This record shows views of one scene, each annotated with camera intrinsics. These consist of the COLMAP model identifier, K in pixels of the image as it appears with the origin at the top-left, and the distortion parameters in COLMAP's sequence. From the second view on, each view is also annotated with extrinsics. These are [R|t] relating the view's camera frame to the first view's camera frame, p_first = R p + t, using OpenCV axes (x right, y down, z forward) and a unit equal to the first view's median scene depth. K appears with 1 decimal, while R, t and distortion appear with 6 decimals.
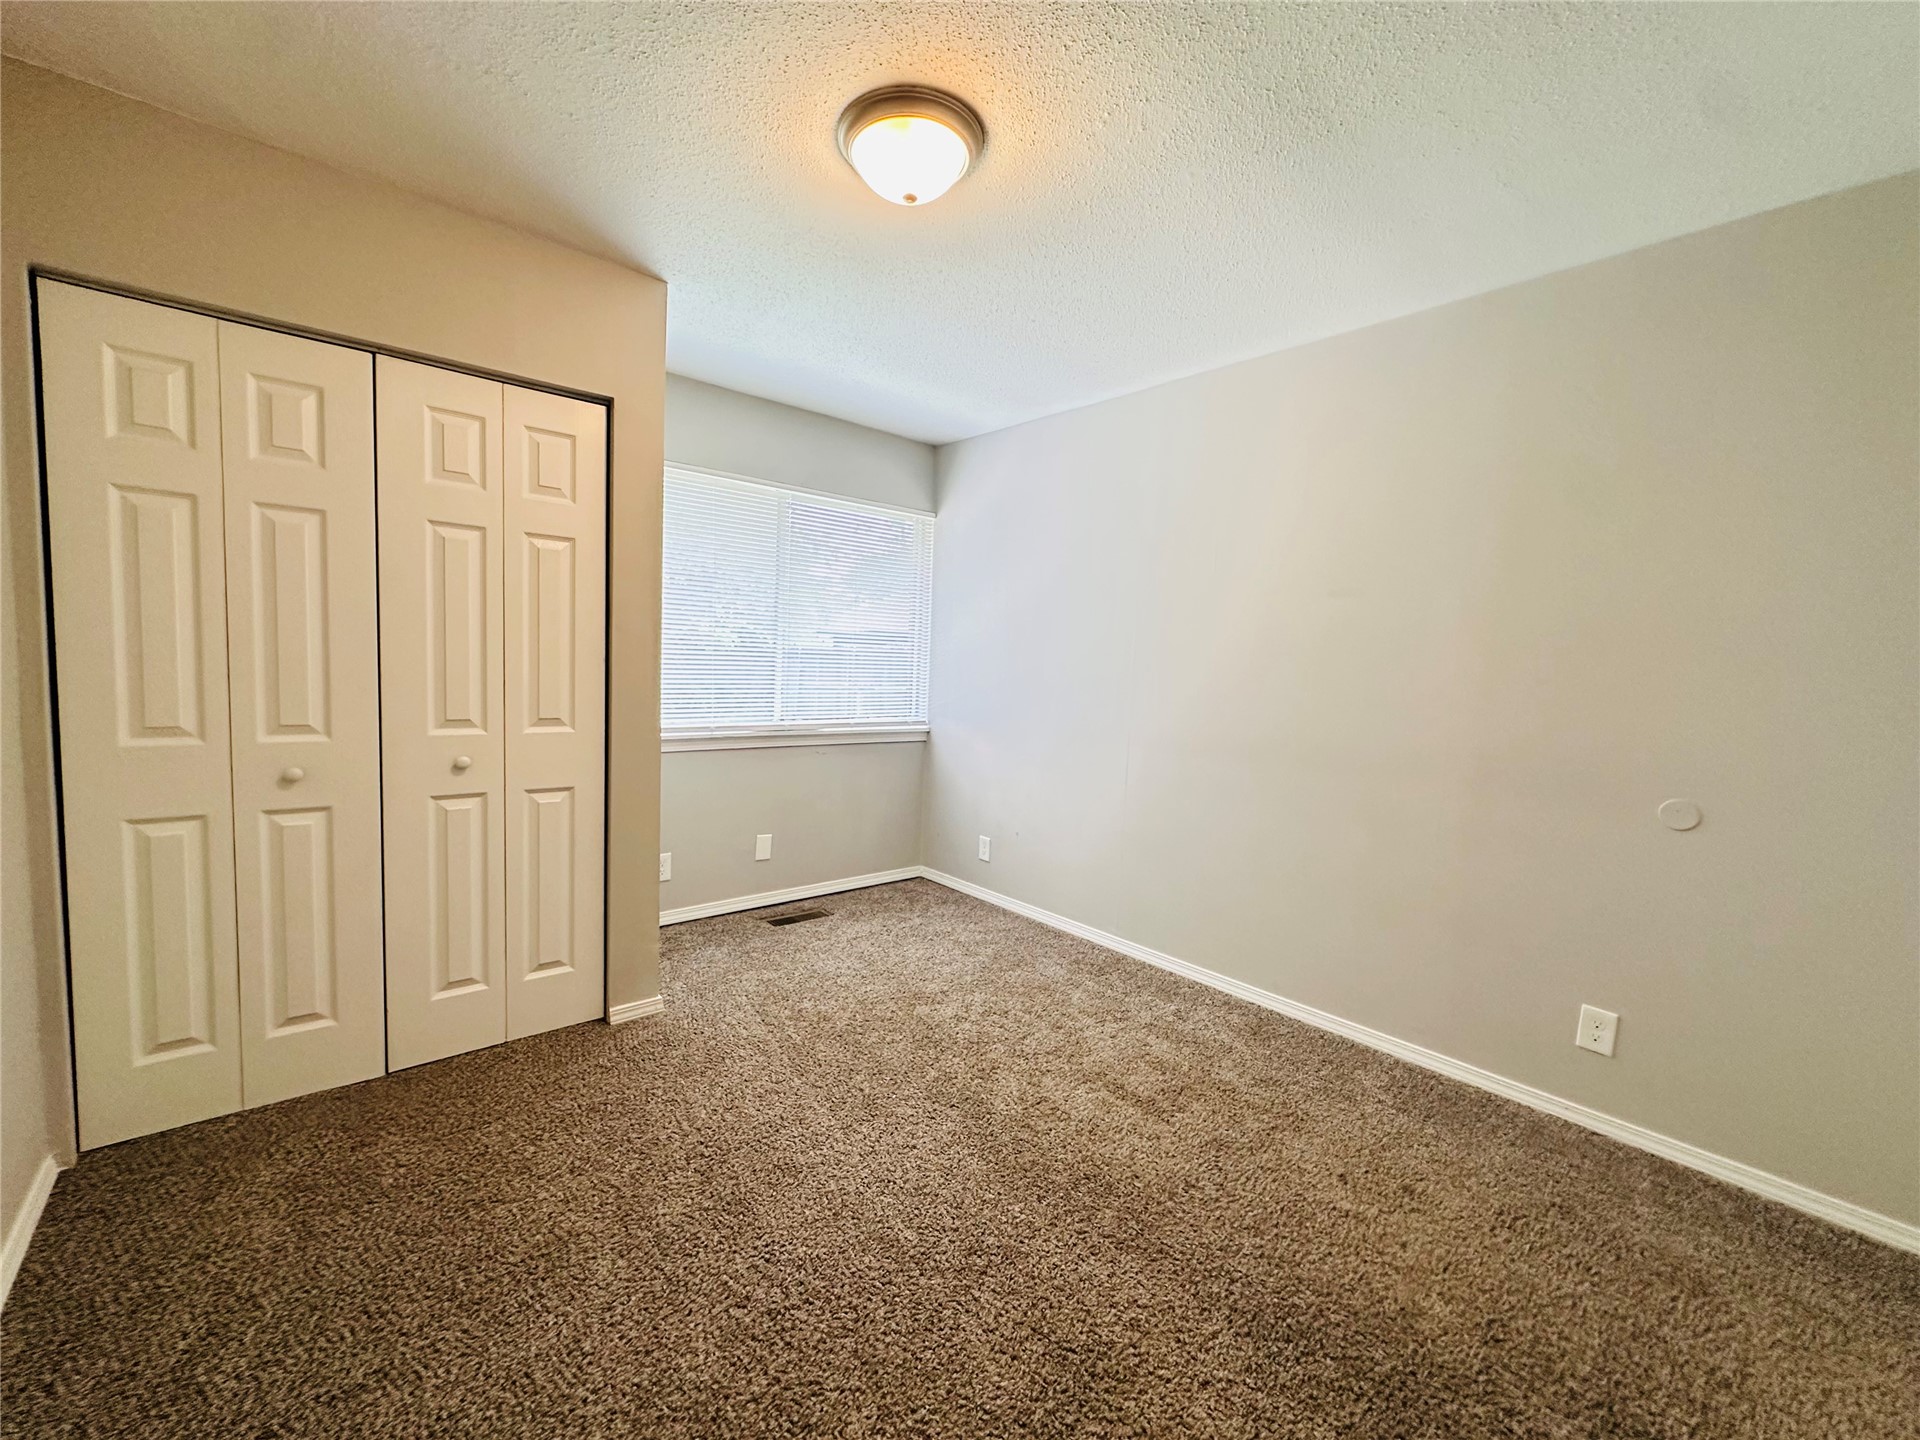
lens RADIAL K [[768.1, 0, 960.0], [0, 768.1, 720.0], [0, 0, 1]] dist [-0.001578, 0.000861]
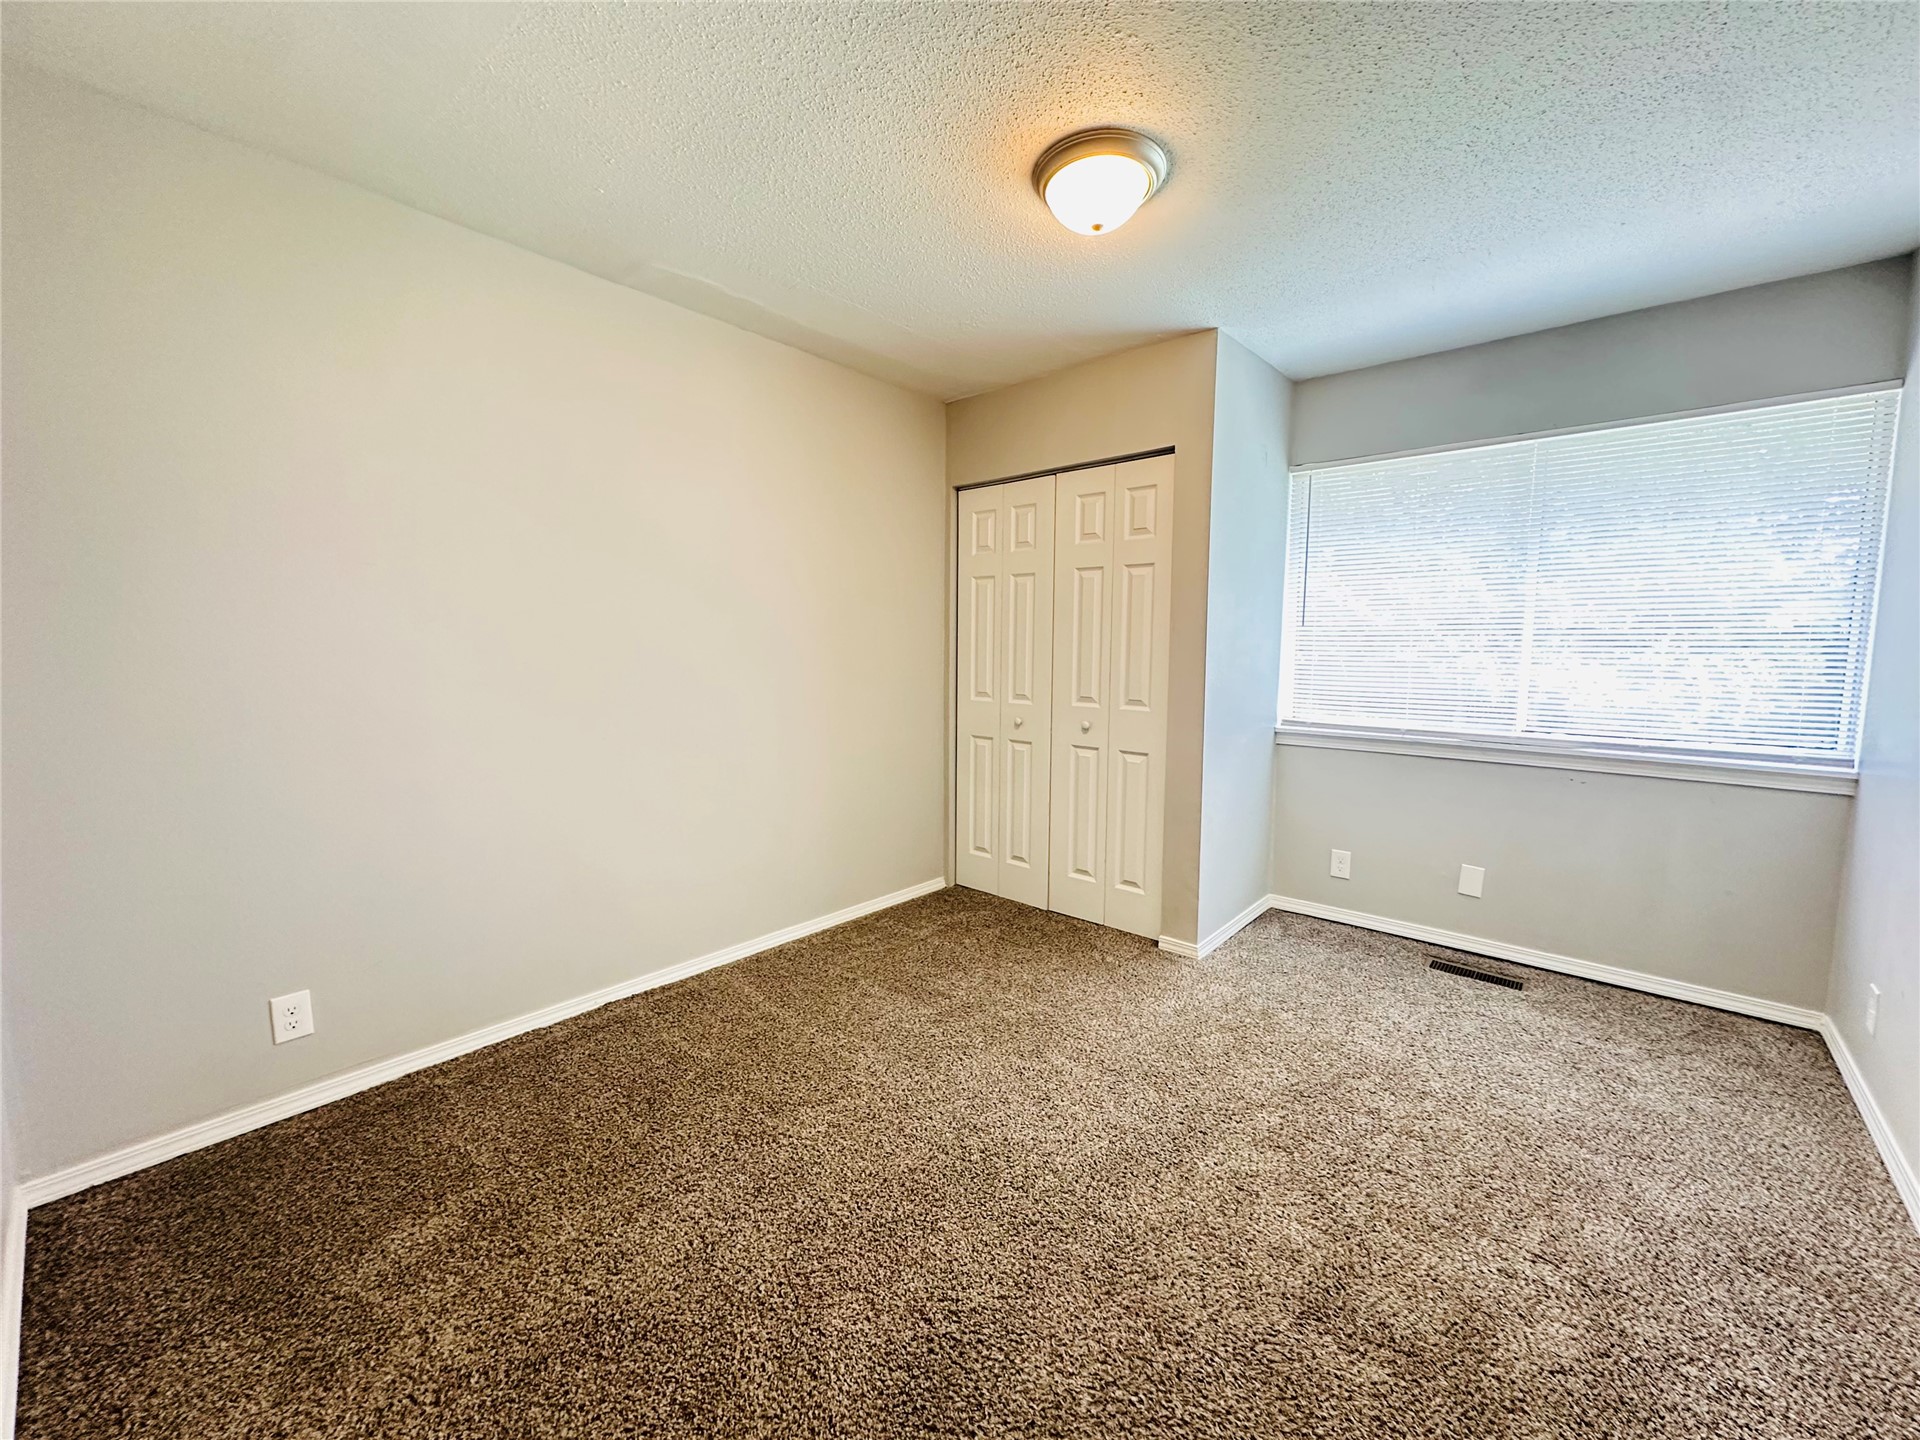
lens RADIAL K [[768.1, 0, 960.0], [0, 768.1, 720.0], [0, 0, 1]] dist [-0.001578, 0.000861]
pose [[0.136017, 0.060108, -0.988881, 0.523546], [-0.077122, 0.995771, 0.049919, -0.007370], [0.987700, 0.069475, 0.140078, 0.351065]]
